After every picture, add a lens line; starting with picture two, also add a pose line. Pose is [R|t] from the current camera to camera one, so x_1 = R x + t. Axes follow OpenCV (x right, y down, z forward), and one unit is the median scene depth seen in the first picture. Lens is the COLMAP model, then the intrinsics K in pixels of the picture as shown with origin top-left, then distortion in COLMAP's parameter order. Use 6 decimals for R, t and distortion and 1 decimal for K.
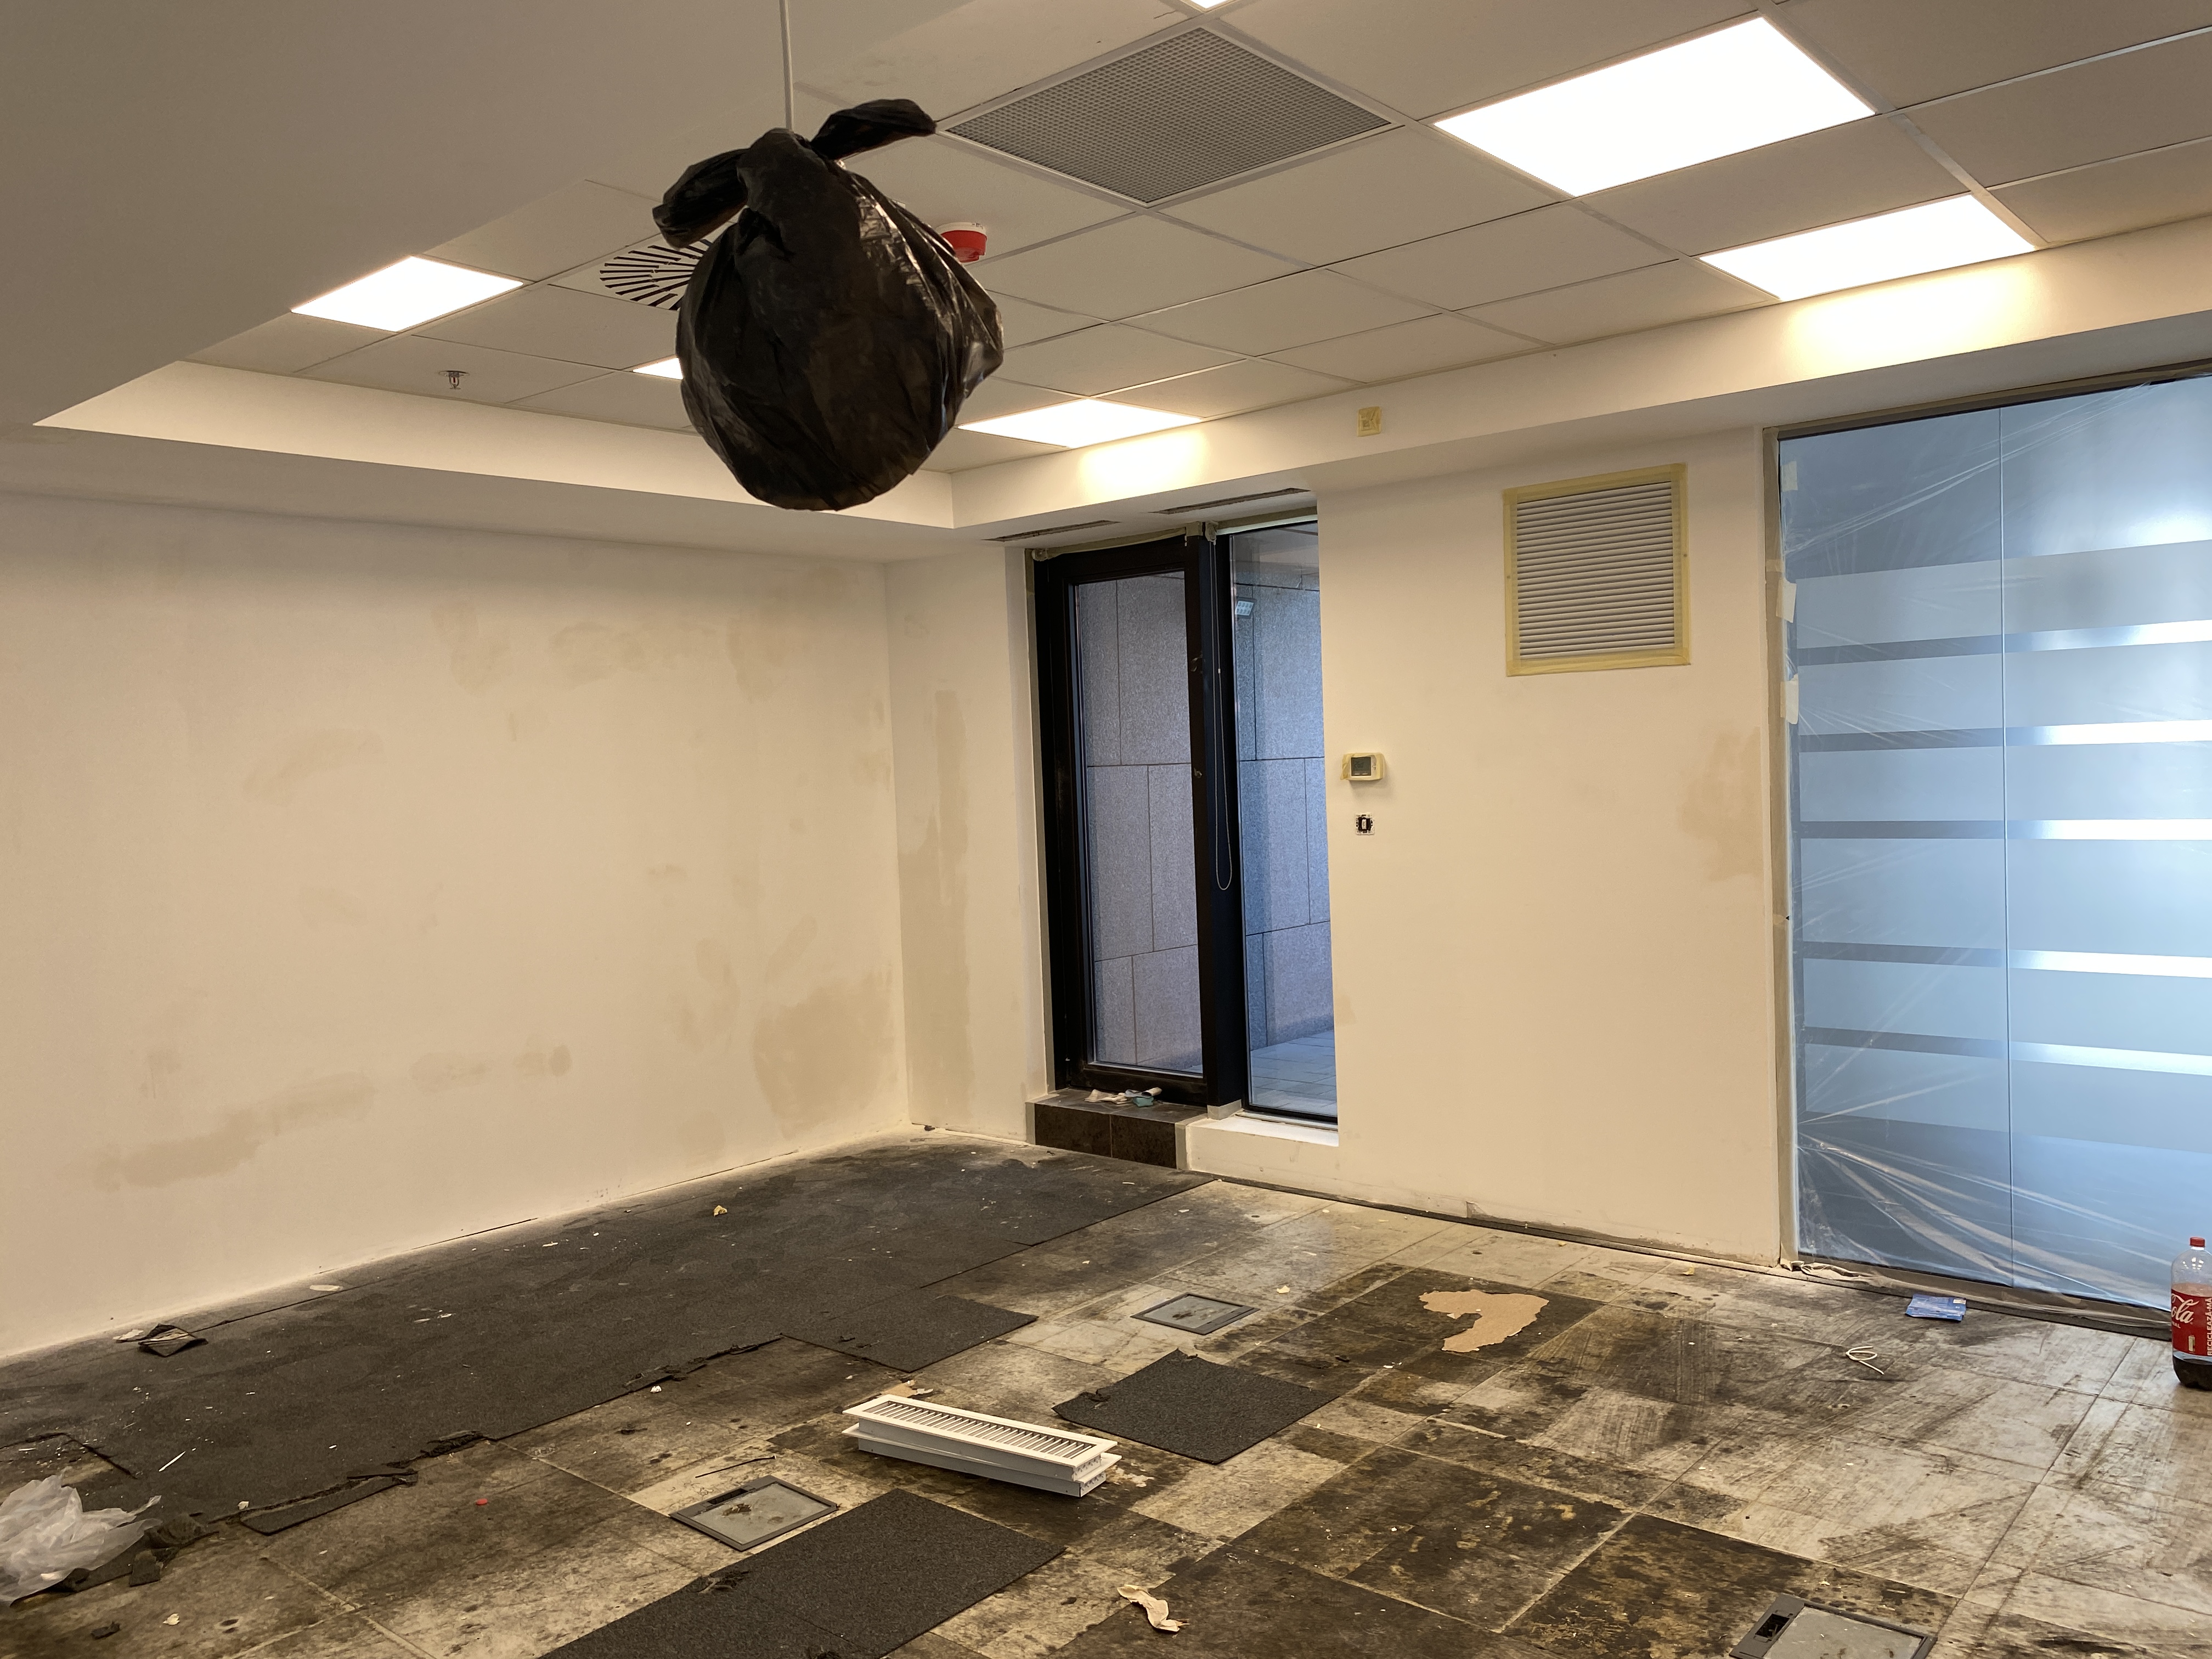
lens RADIAL K [[1661.1, 0, 1091.6], [0, 1661.1, 858.9], [0, 0, 1]] dist [0.008231, -0.010048]
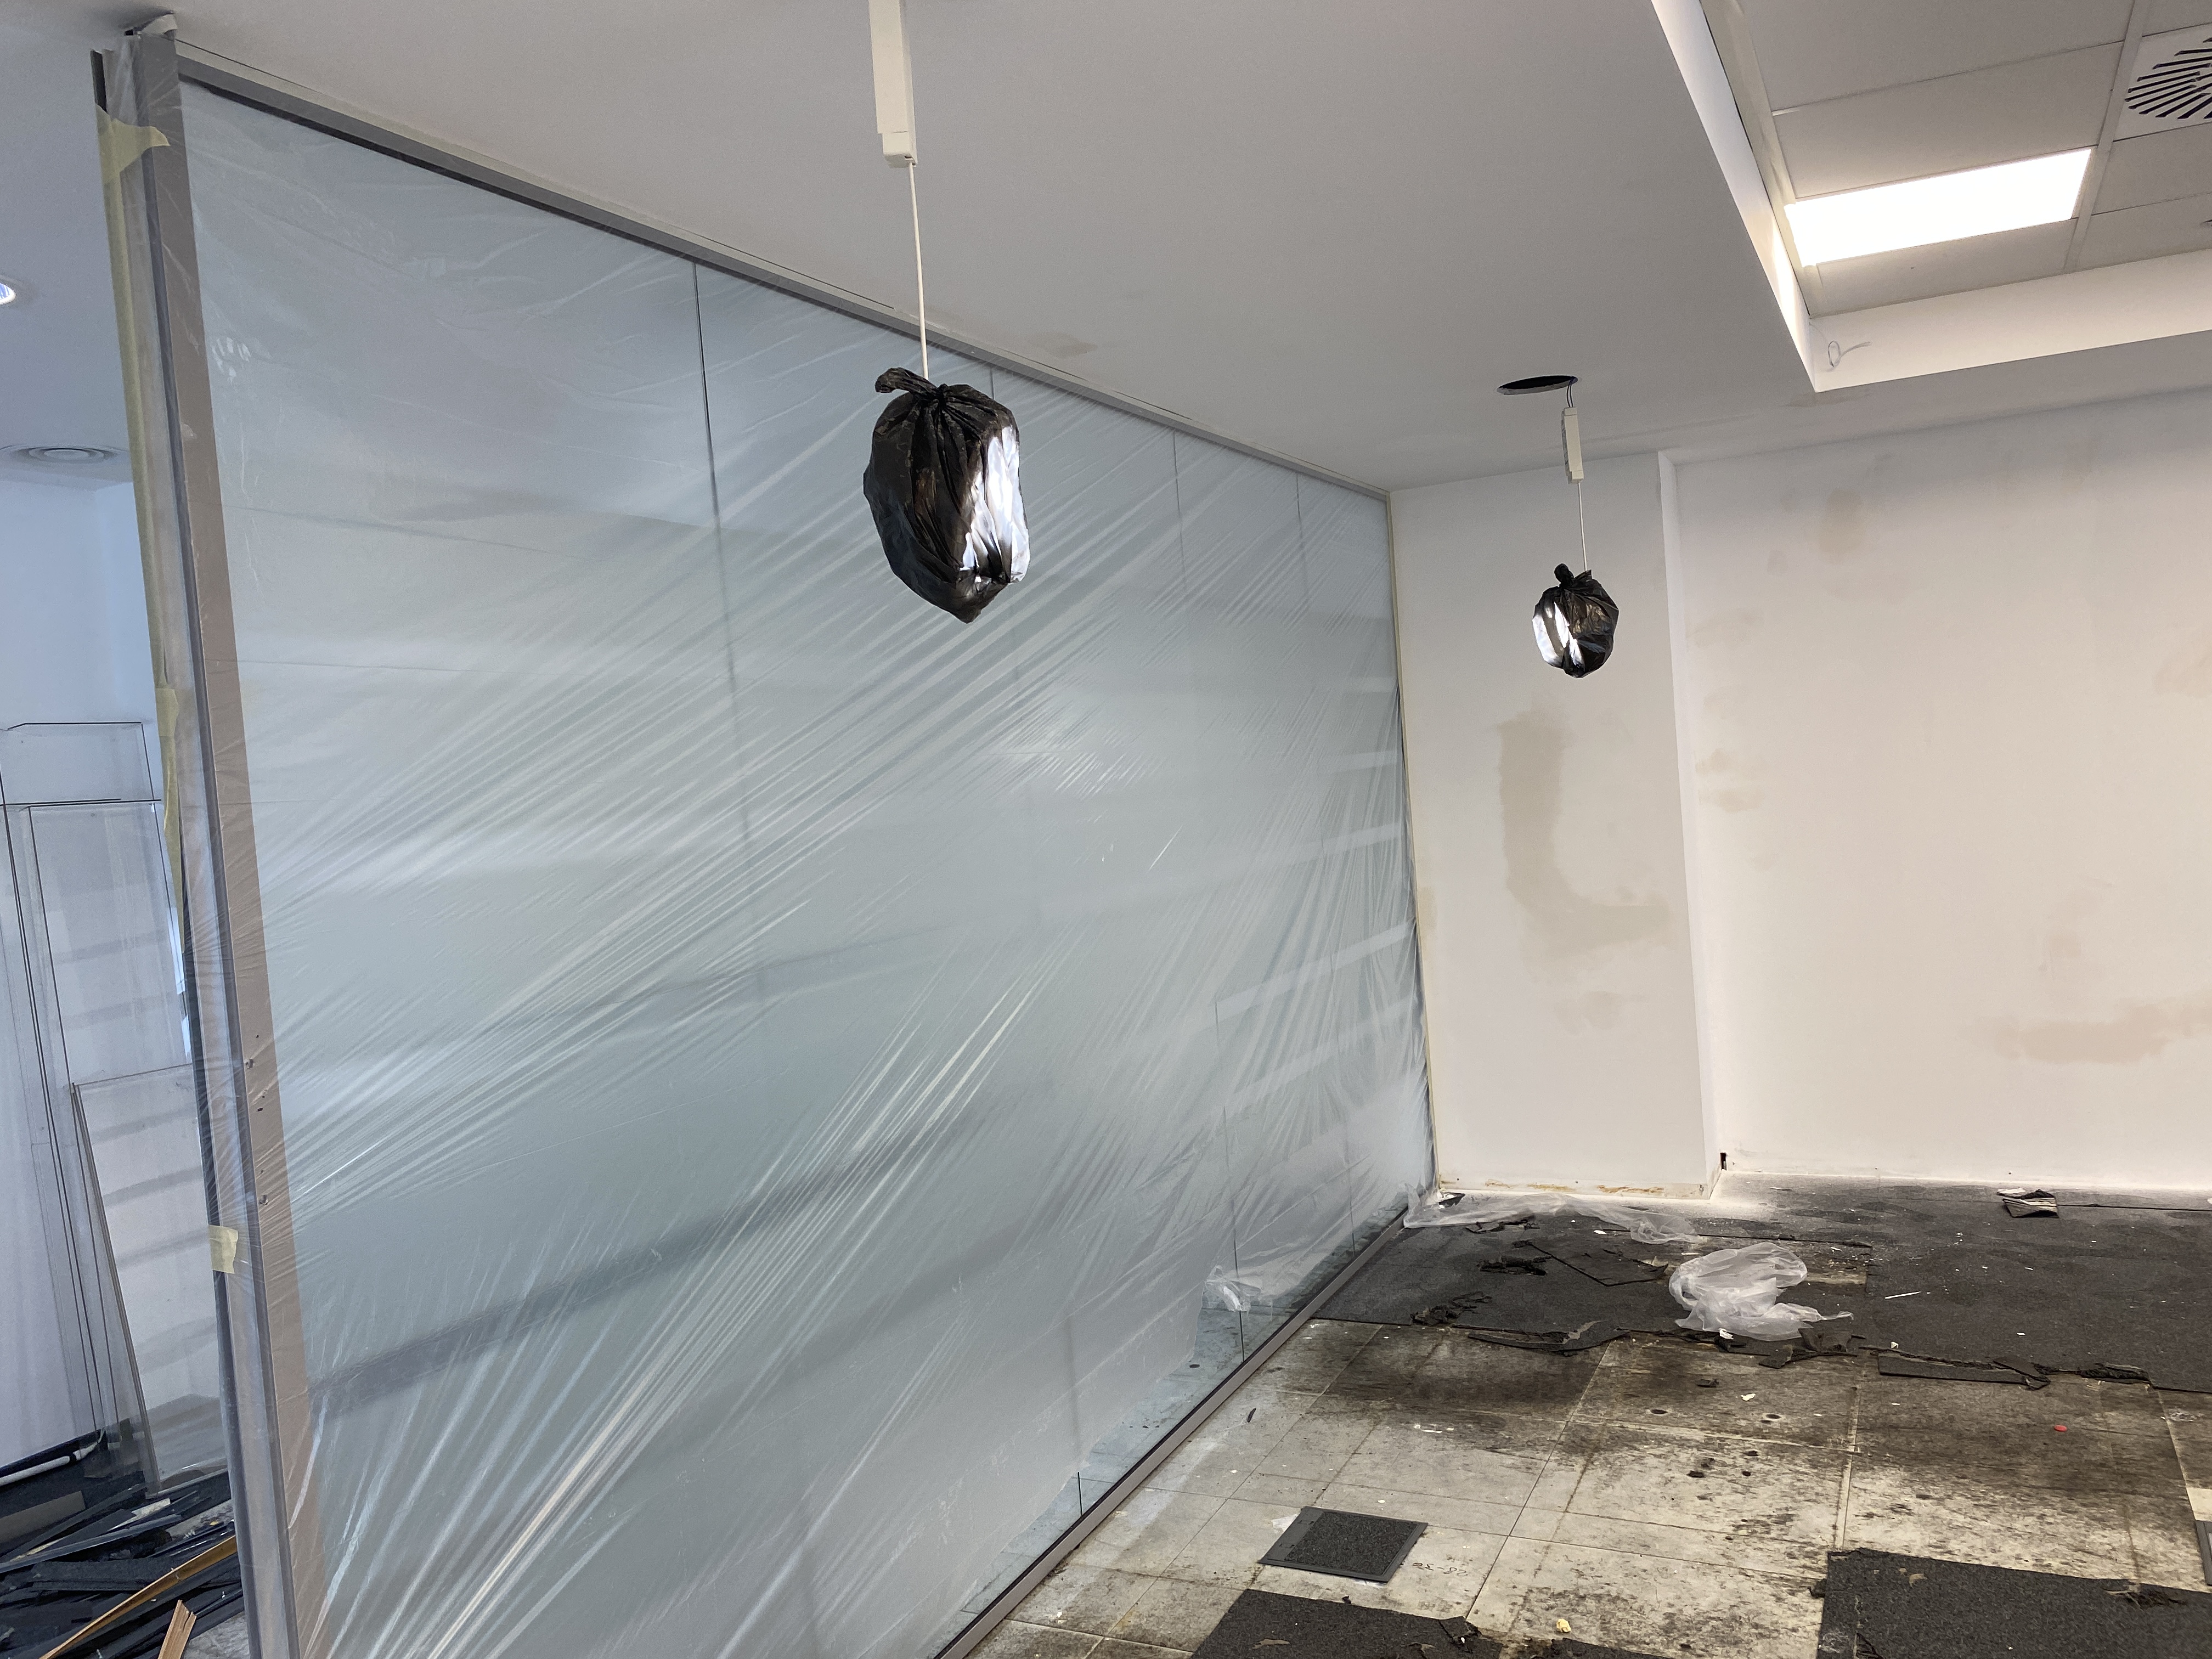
lens RADIAL K [[1661.1, 0, 1091.6], [0, 1661.1, 858.9], [0, 0, 1]] dist [0.008231, -0.010048]
pose [[0.241125, 0.074325, -0.967644, 0.399003], [0.013344, 0.996715, 0.079883, -0.030791], [0.970402, -0.032174, 0.239341, 0.215860]]
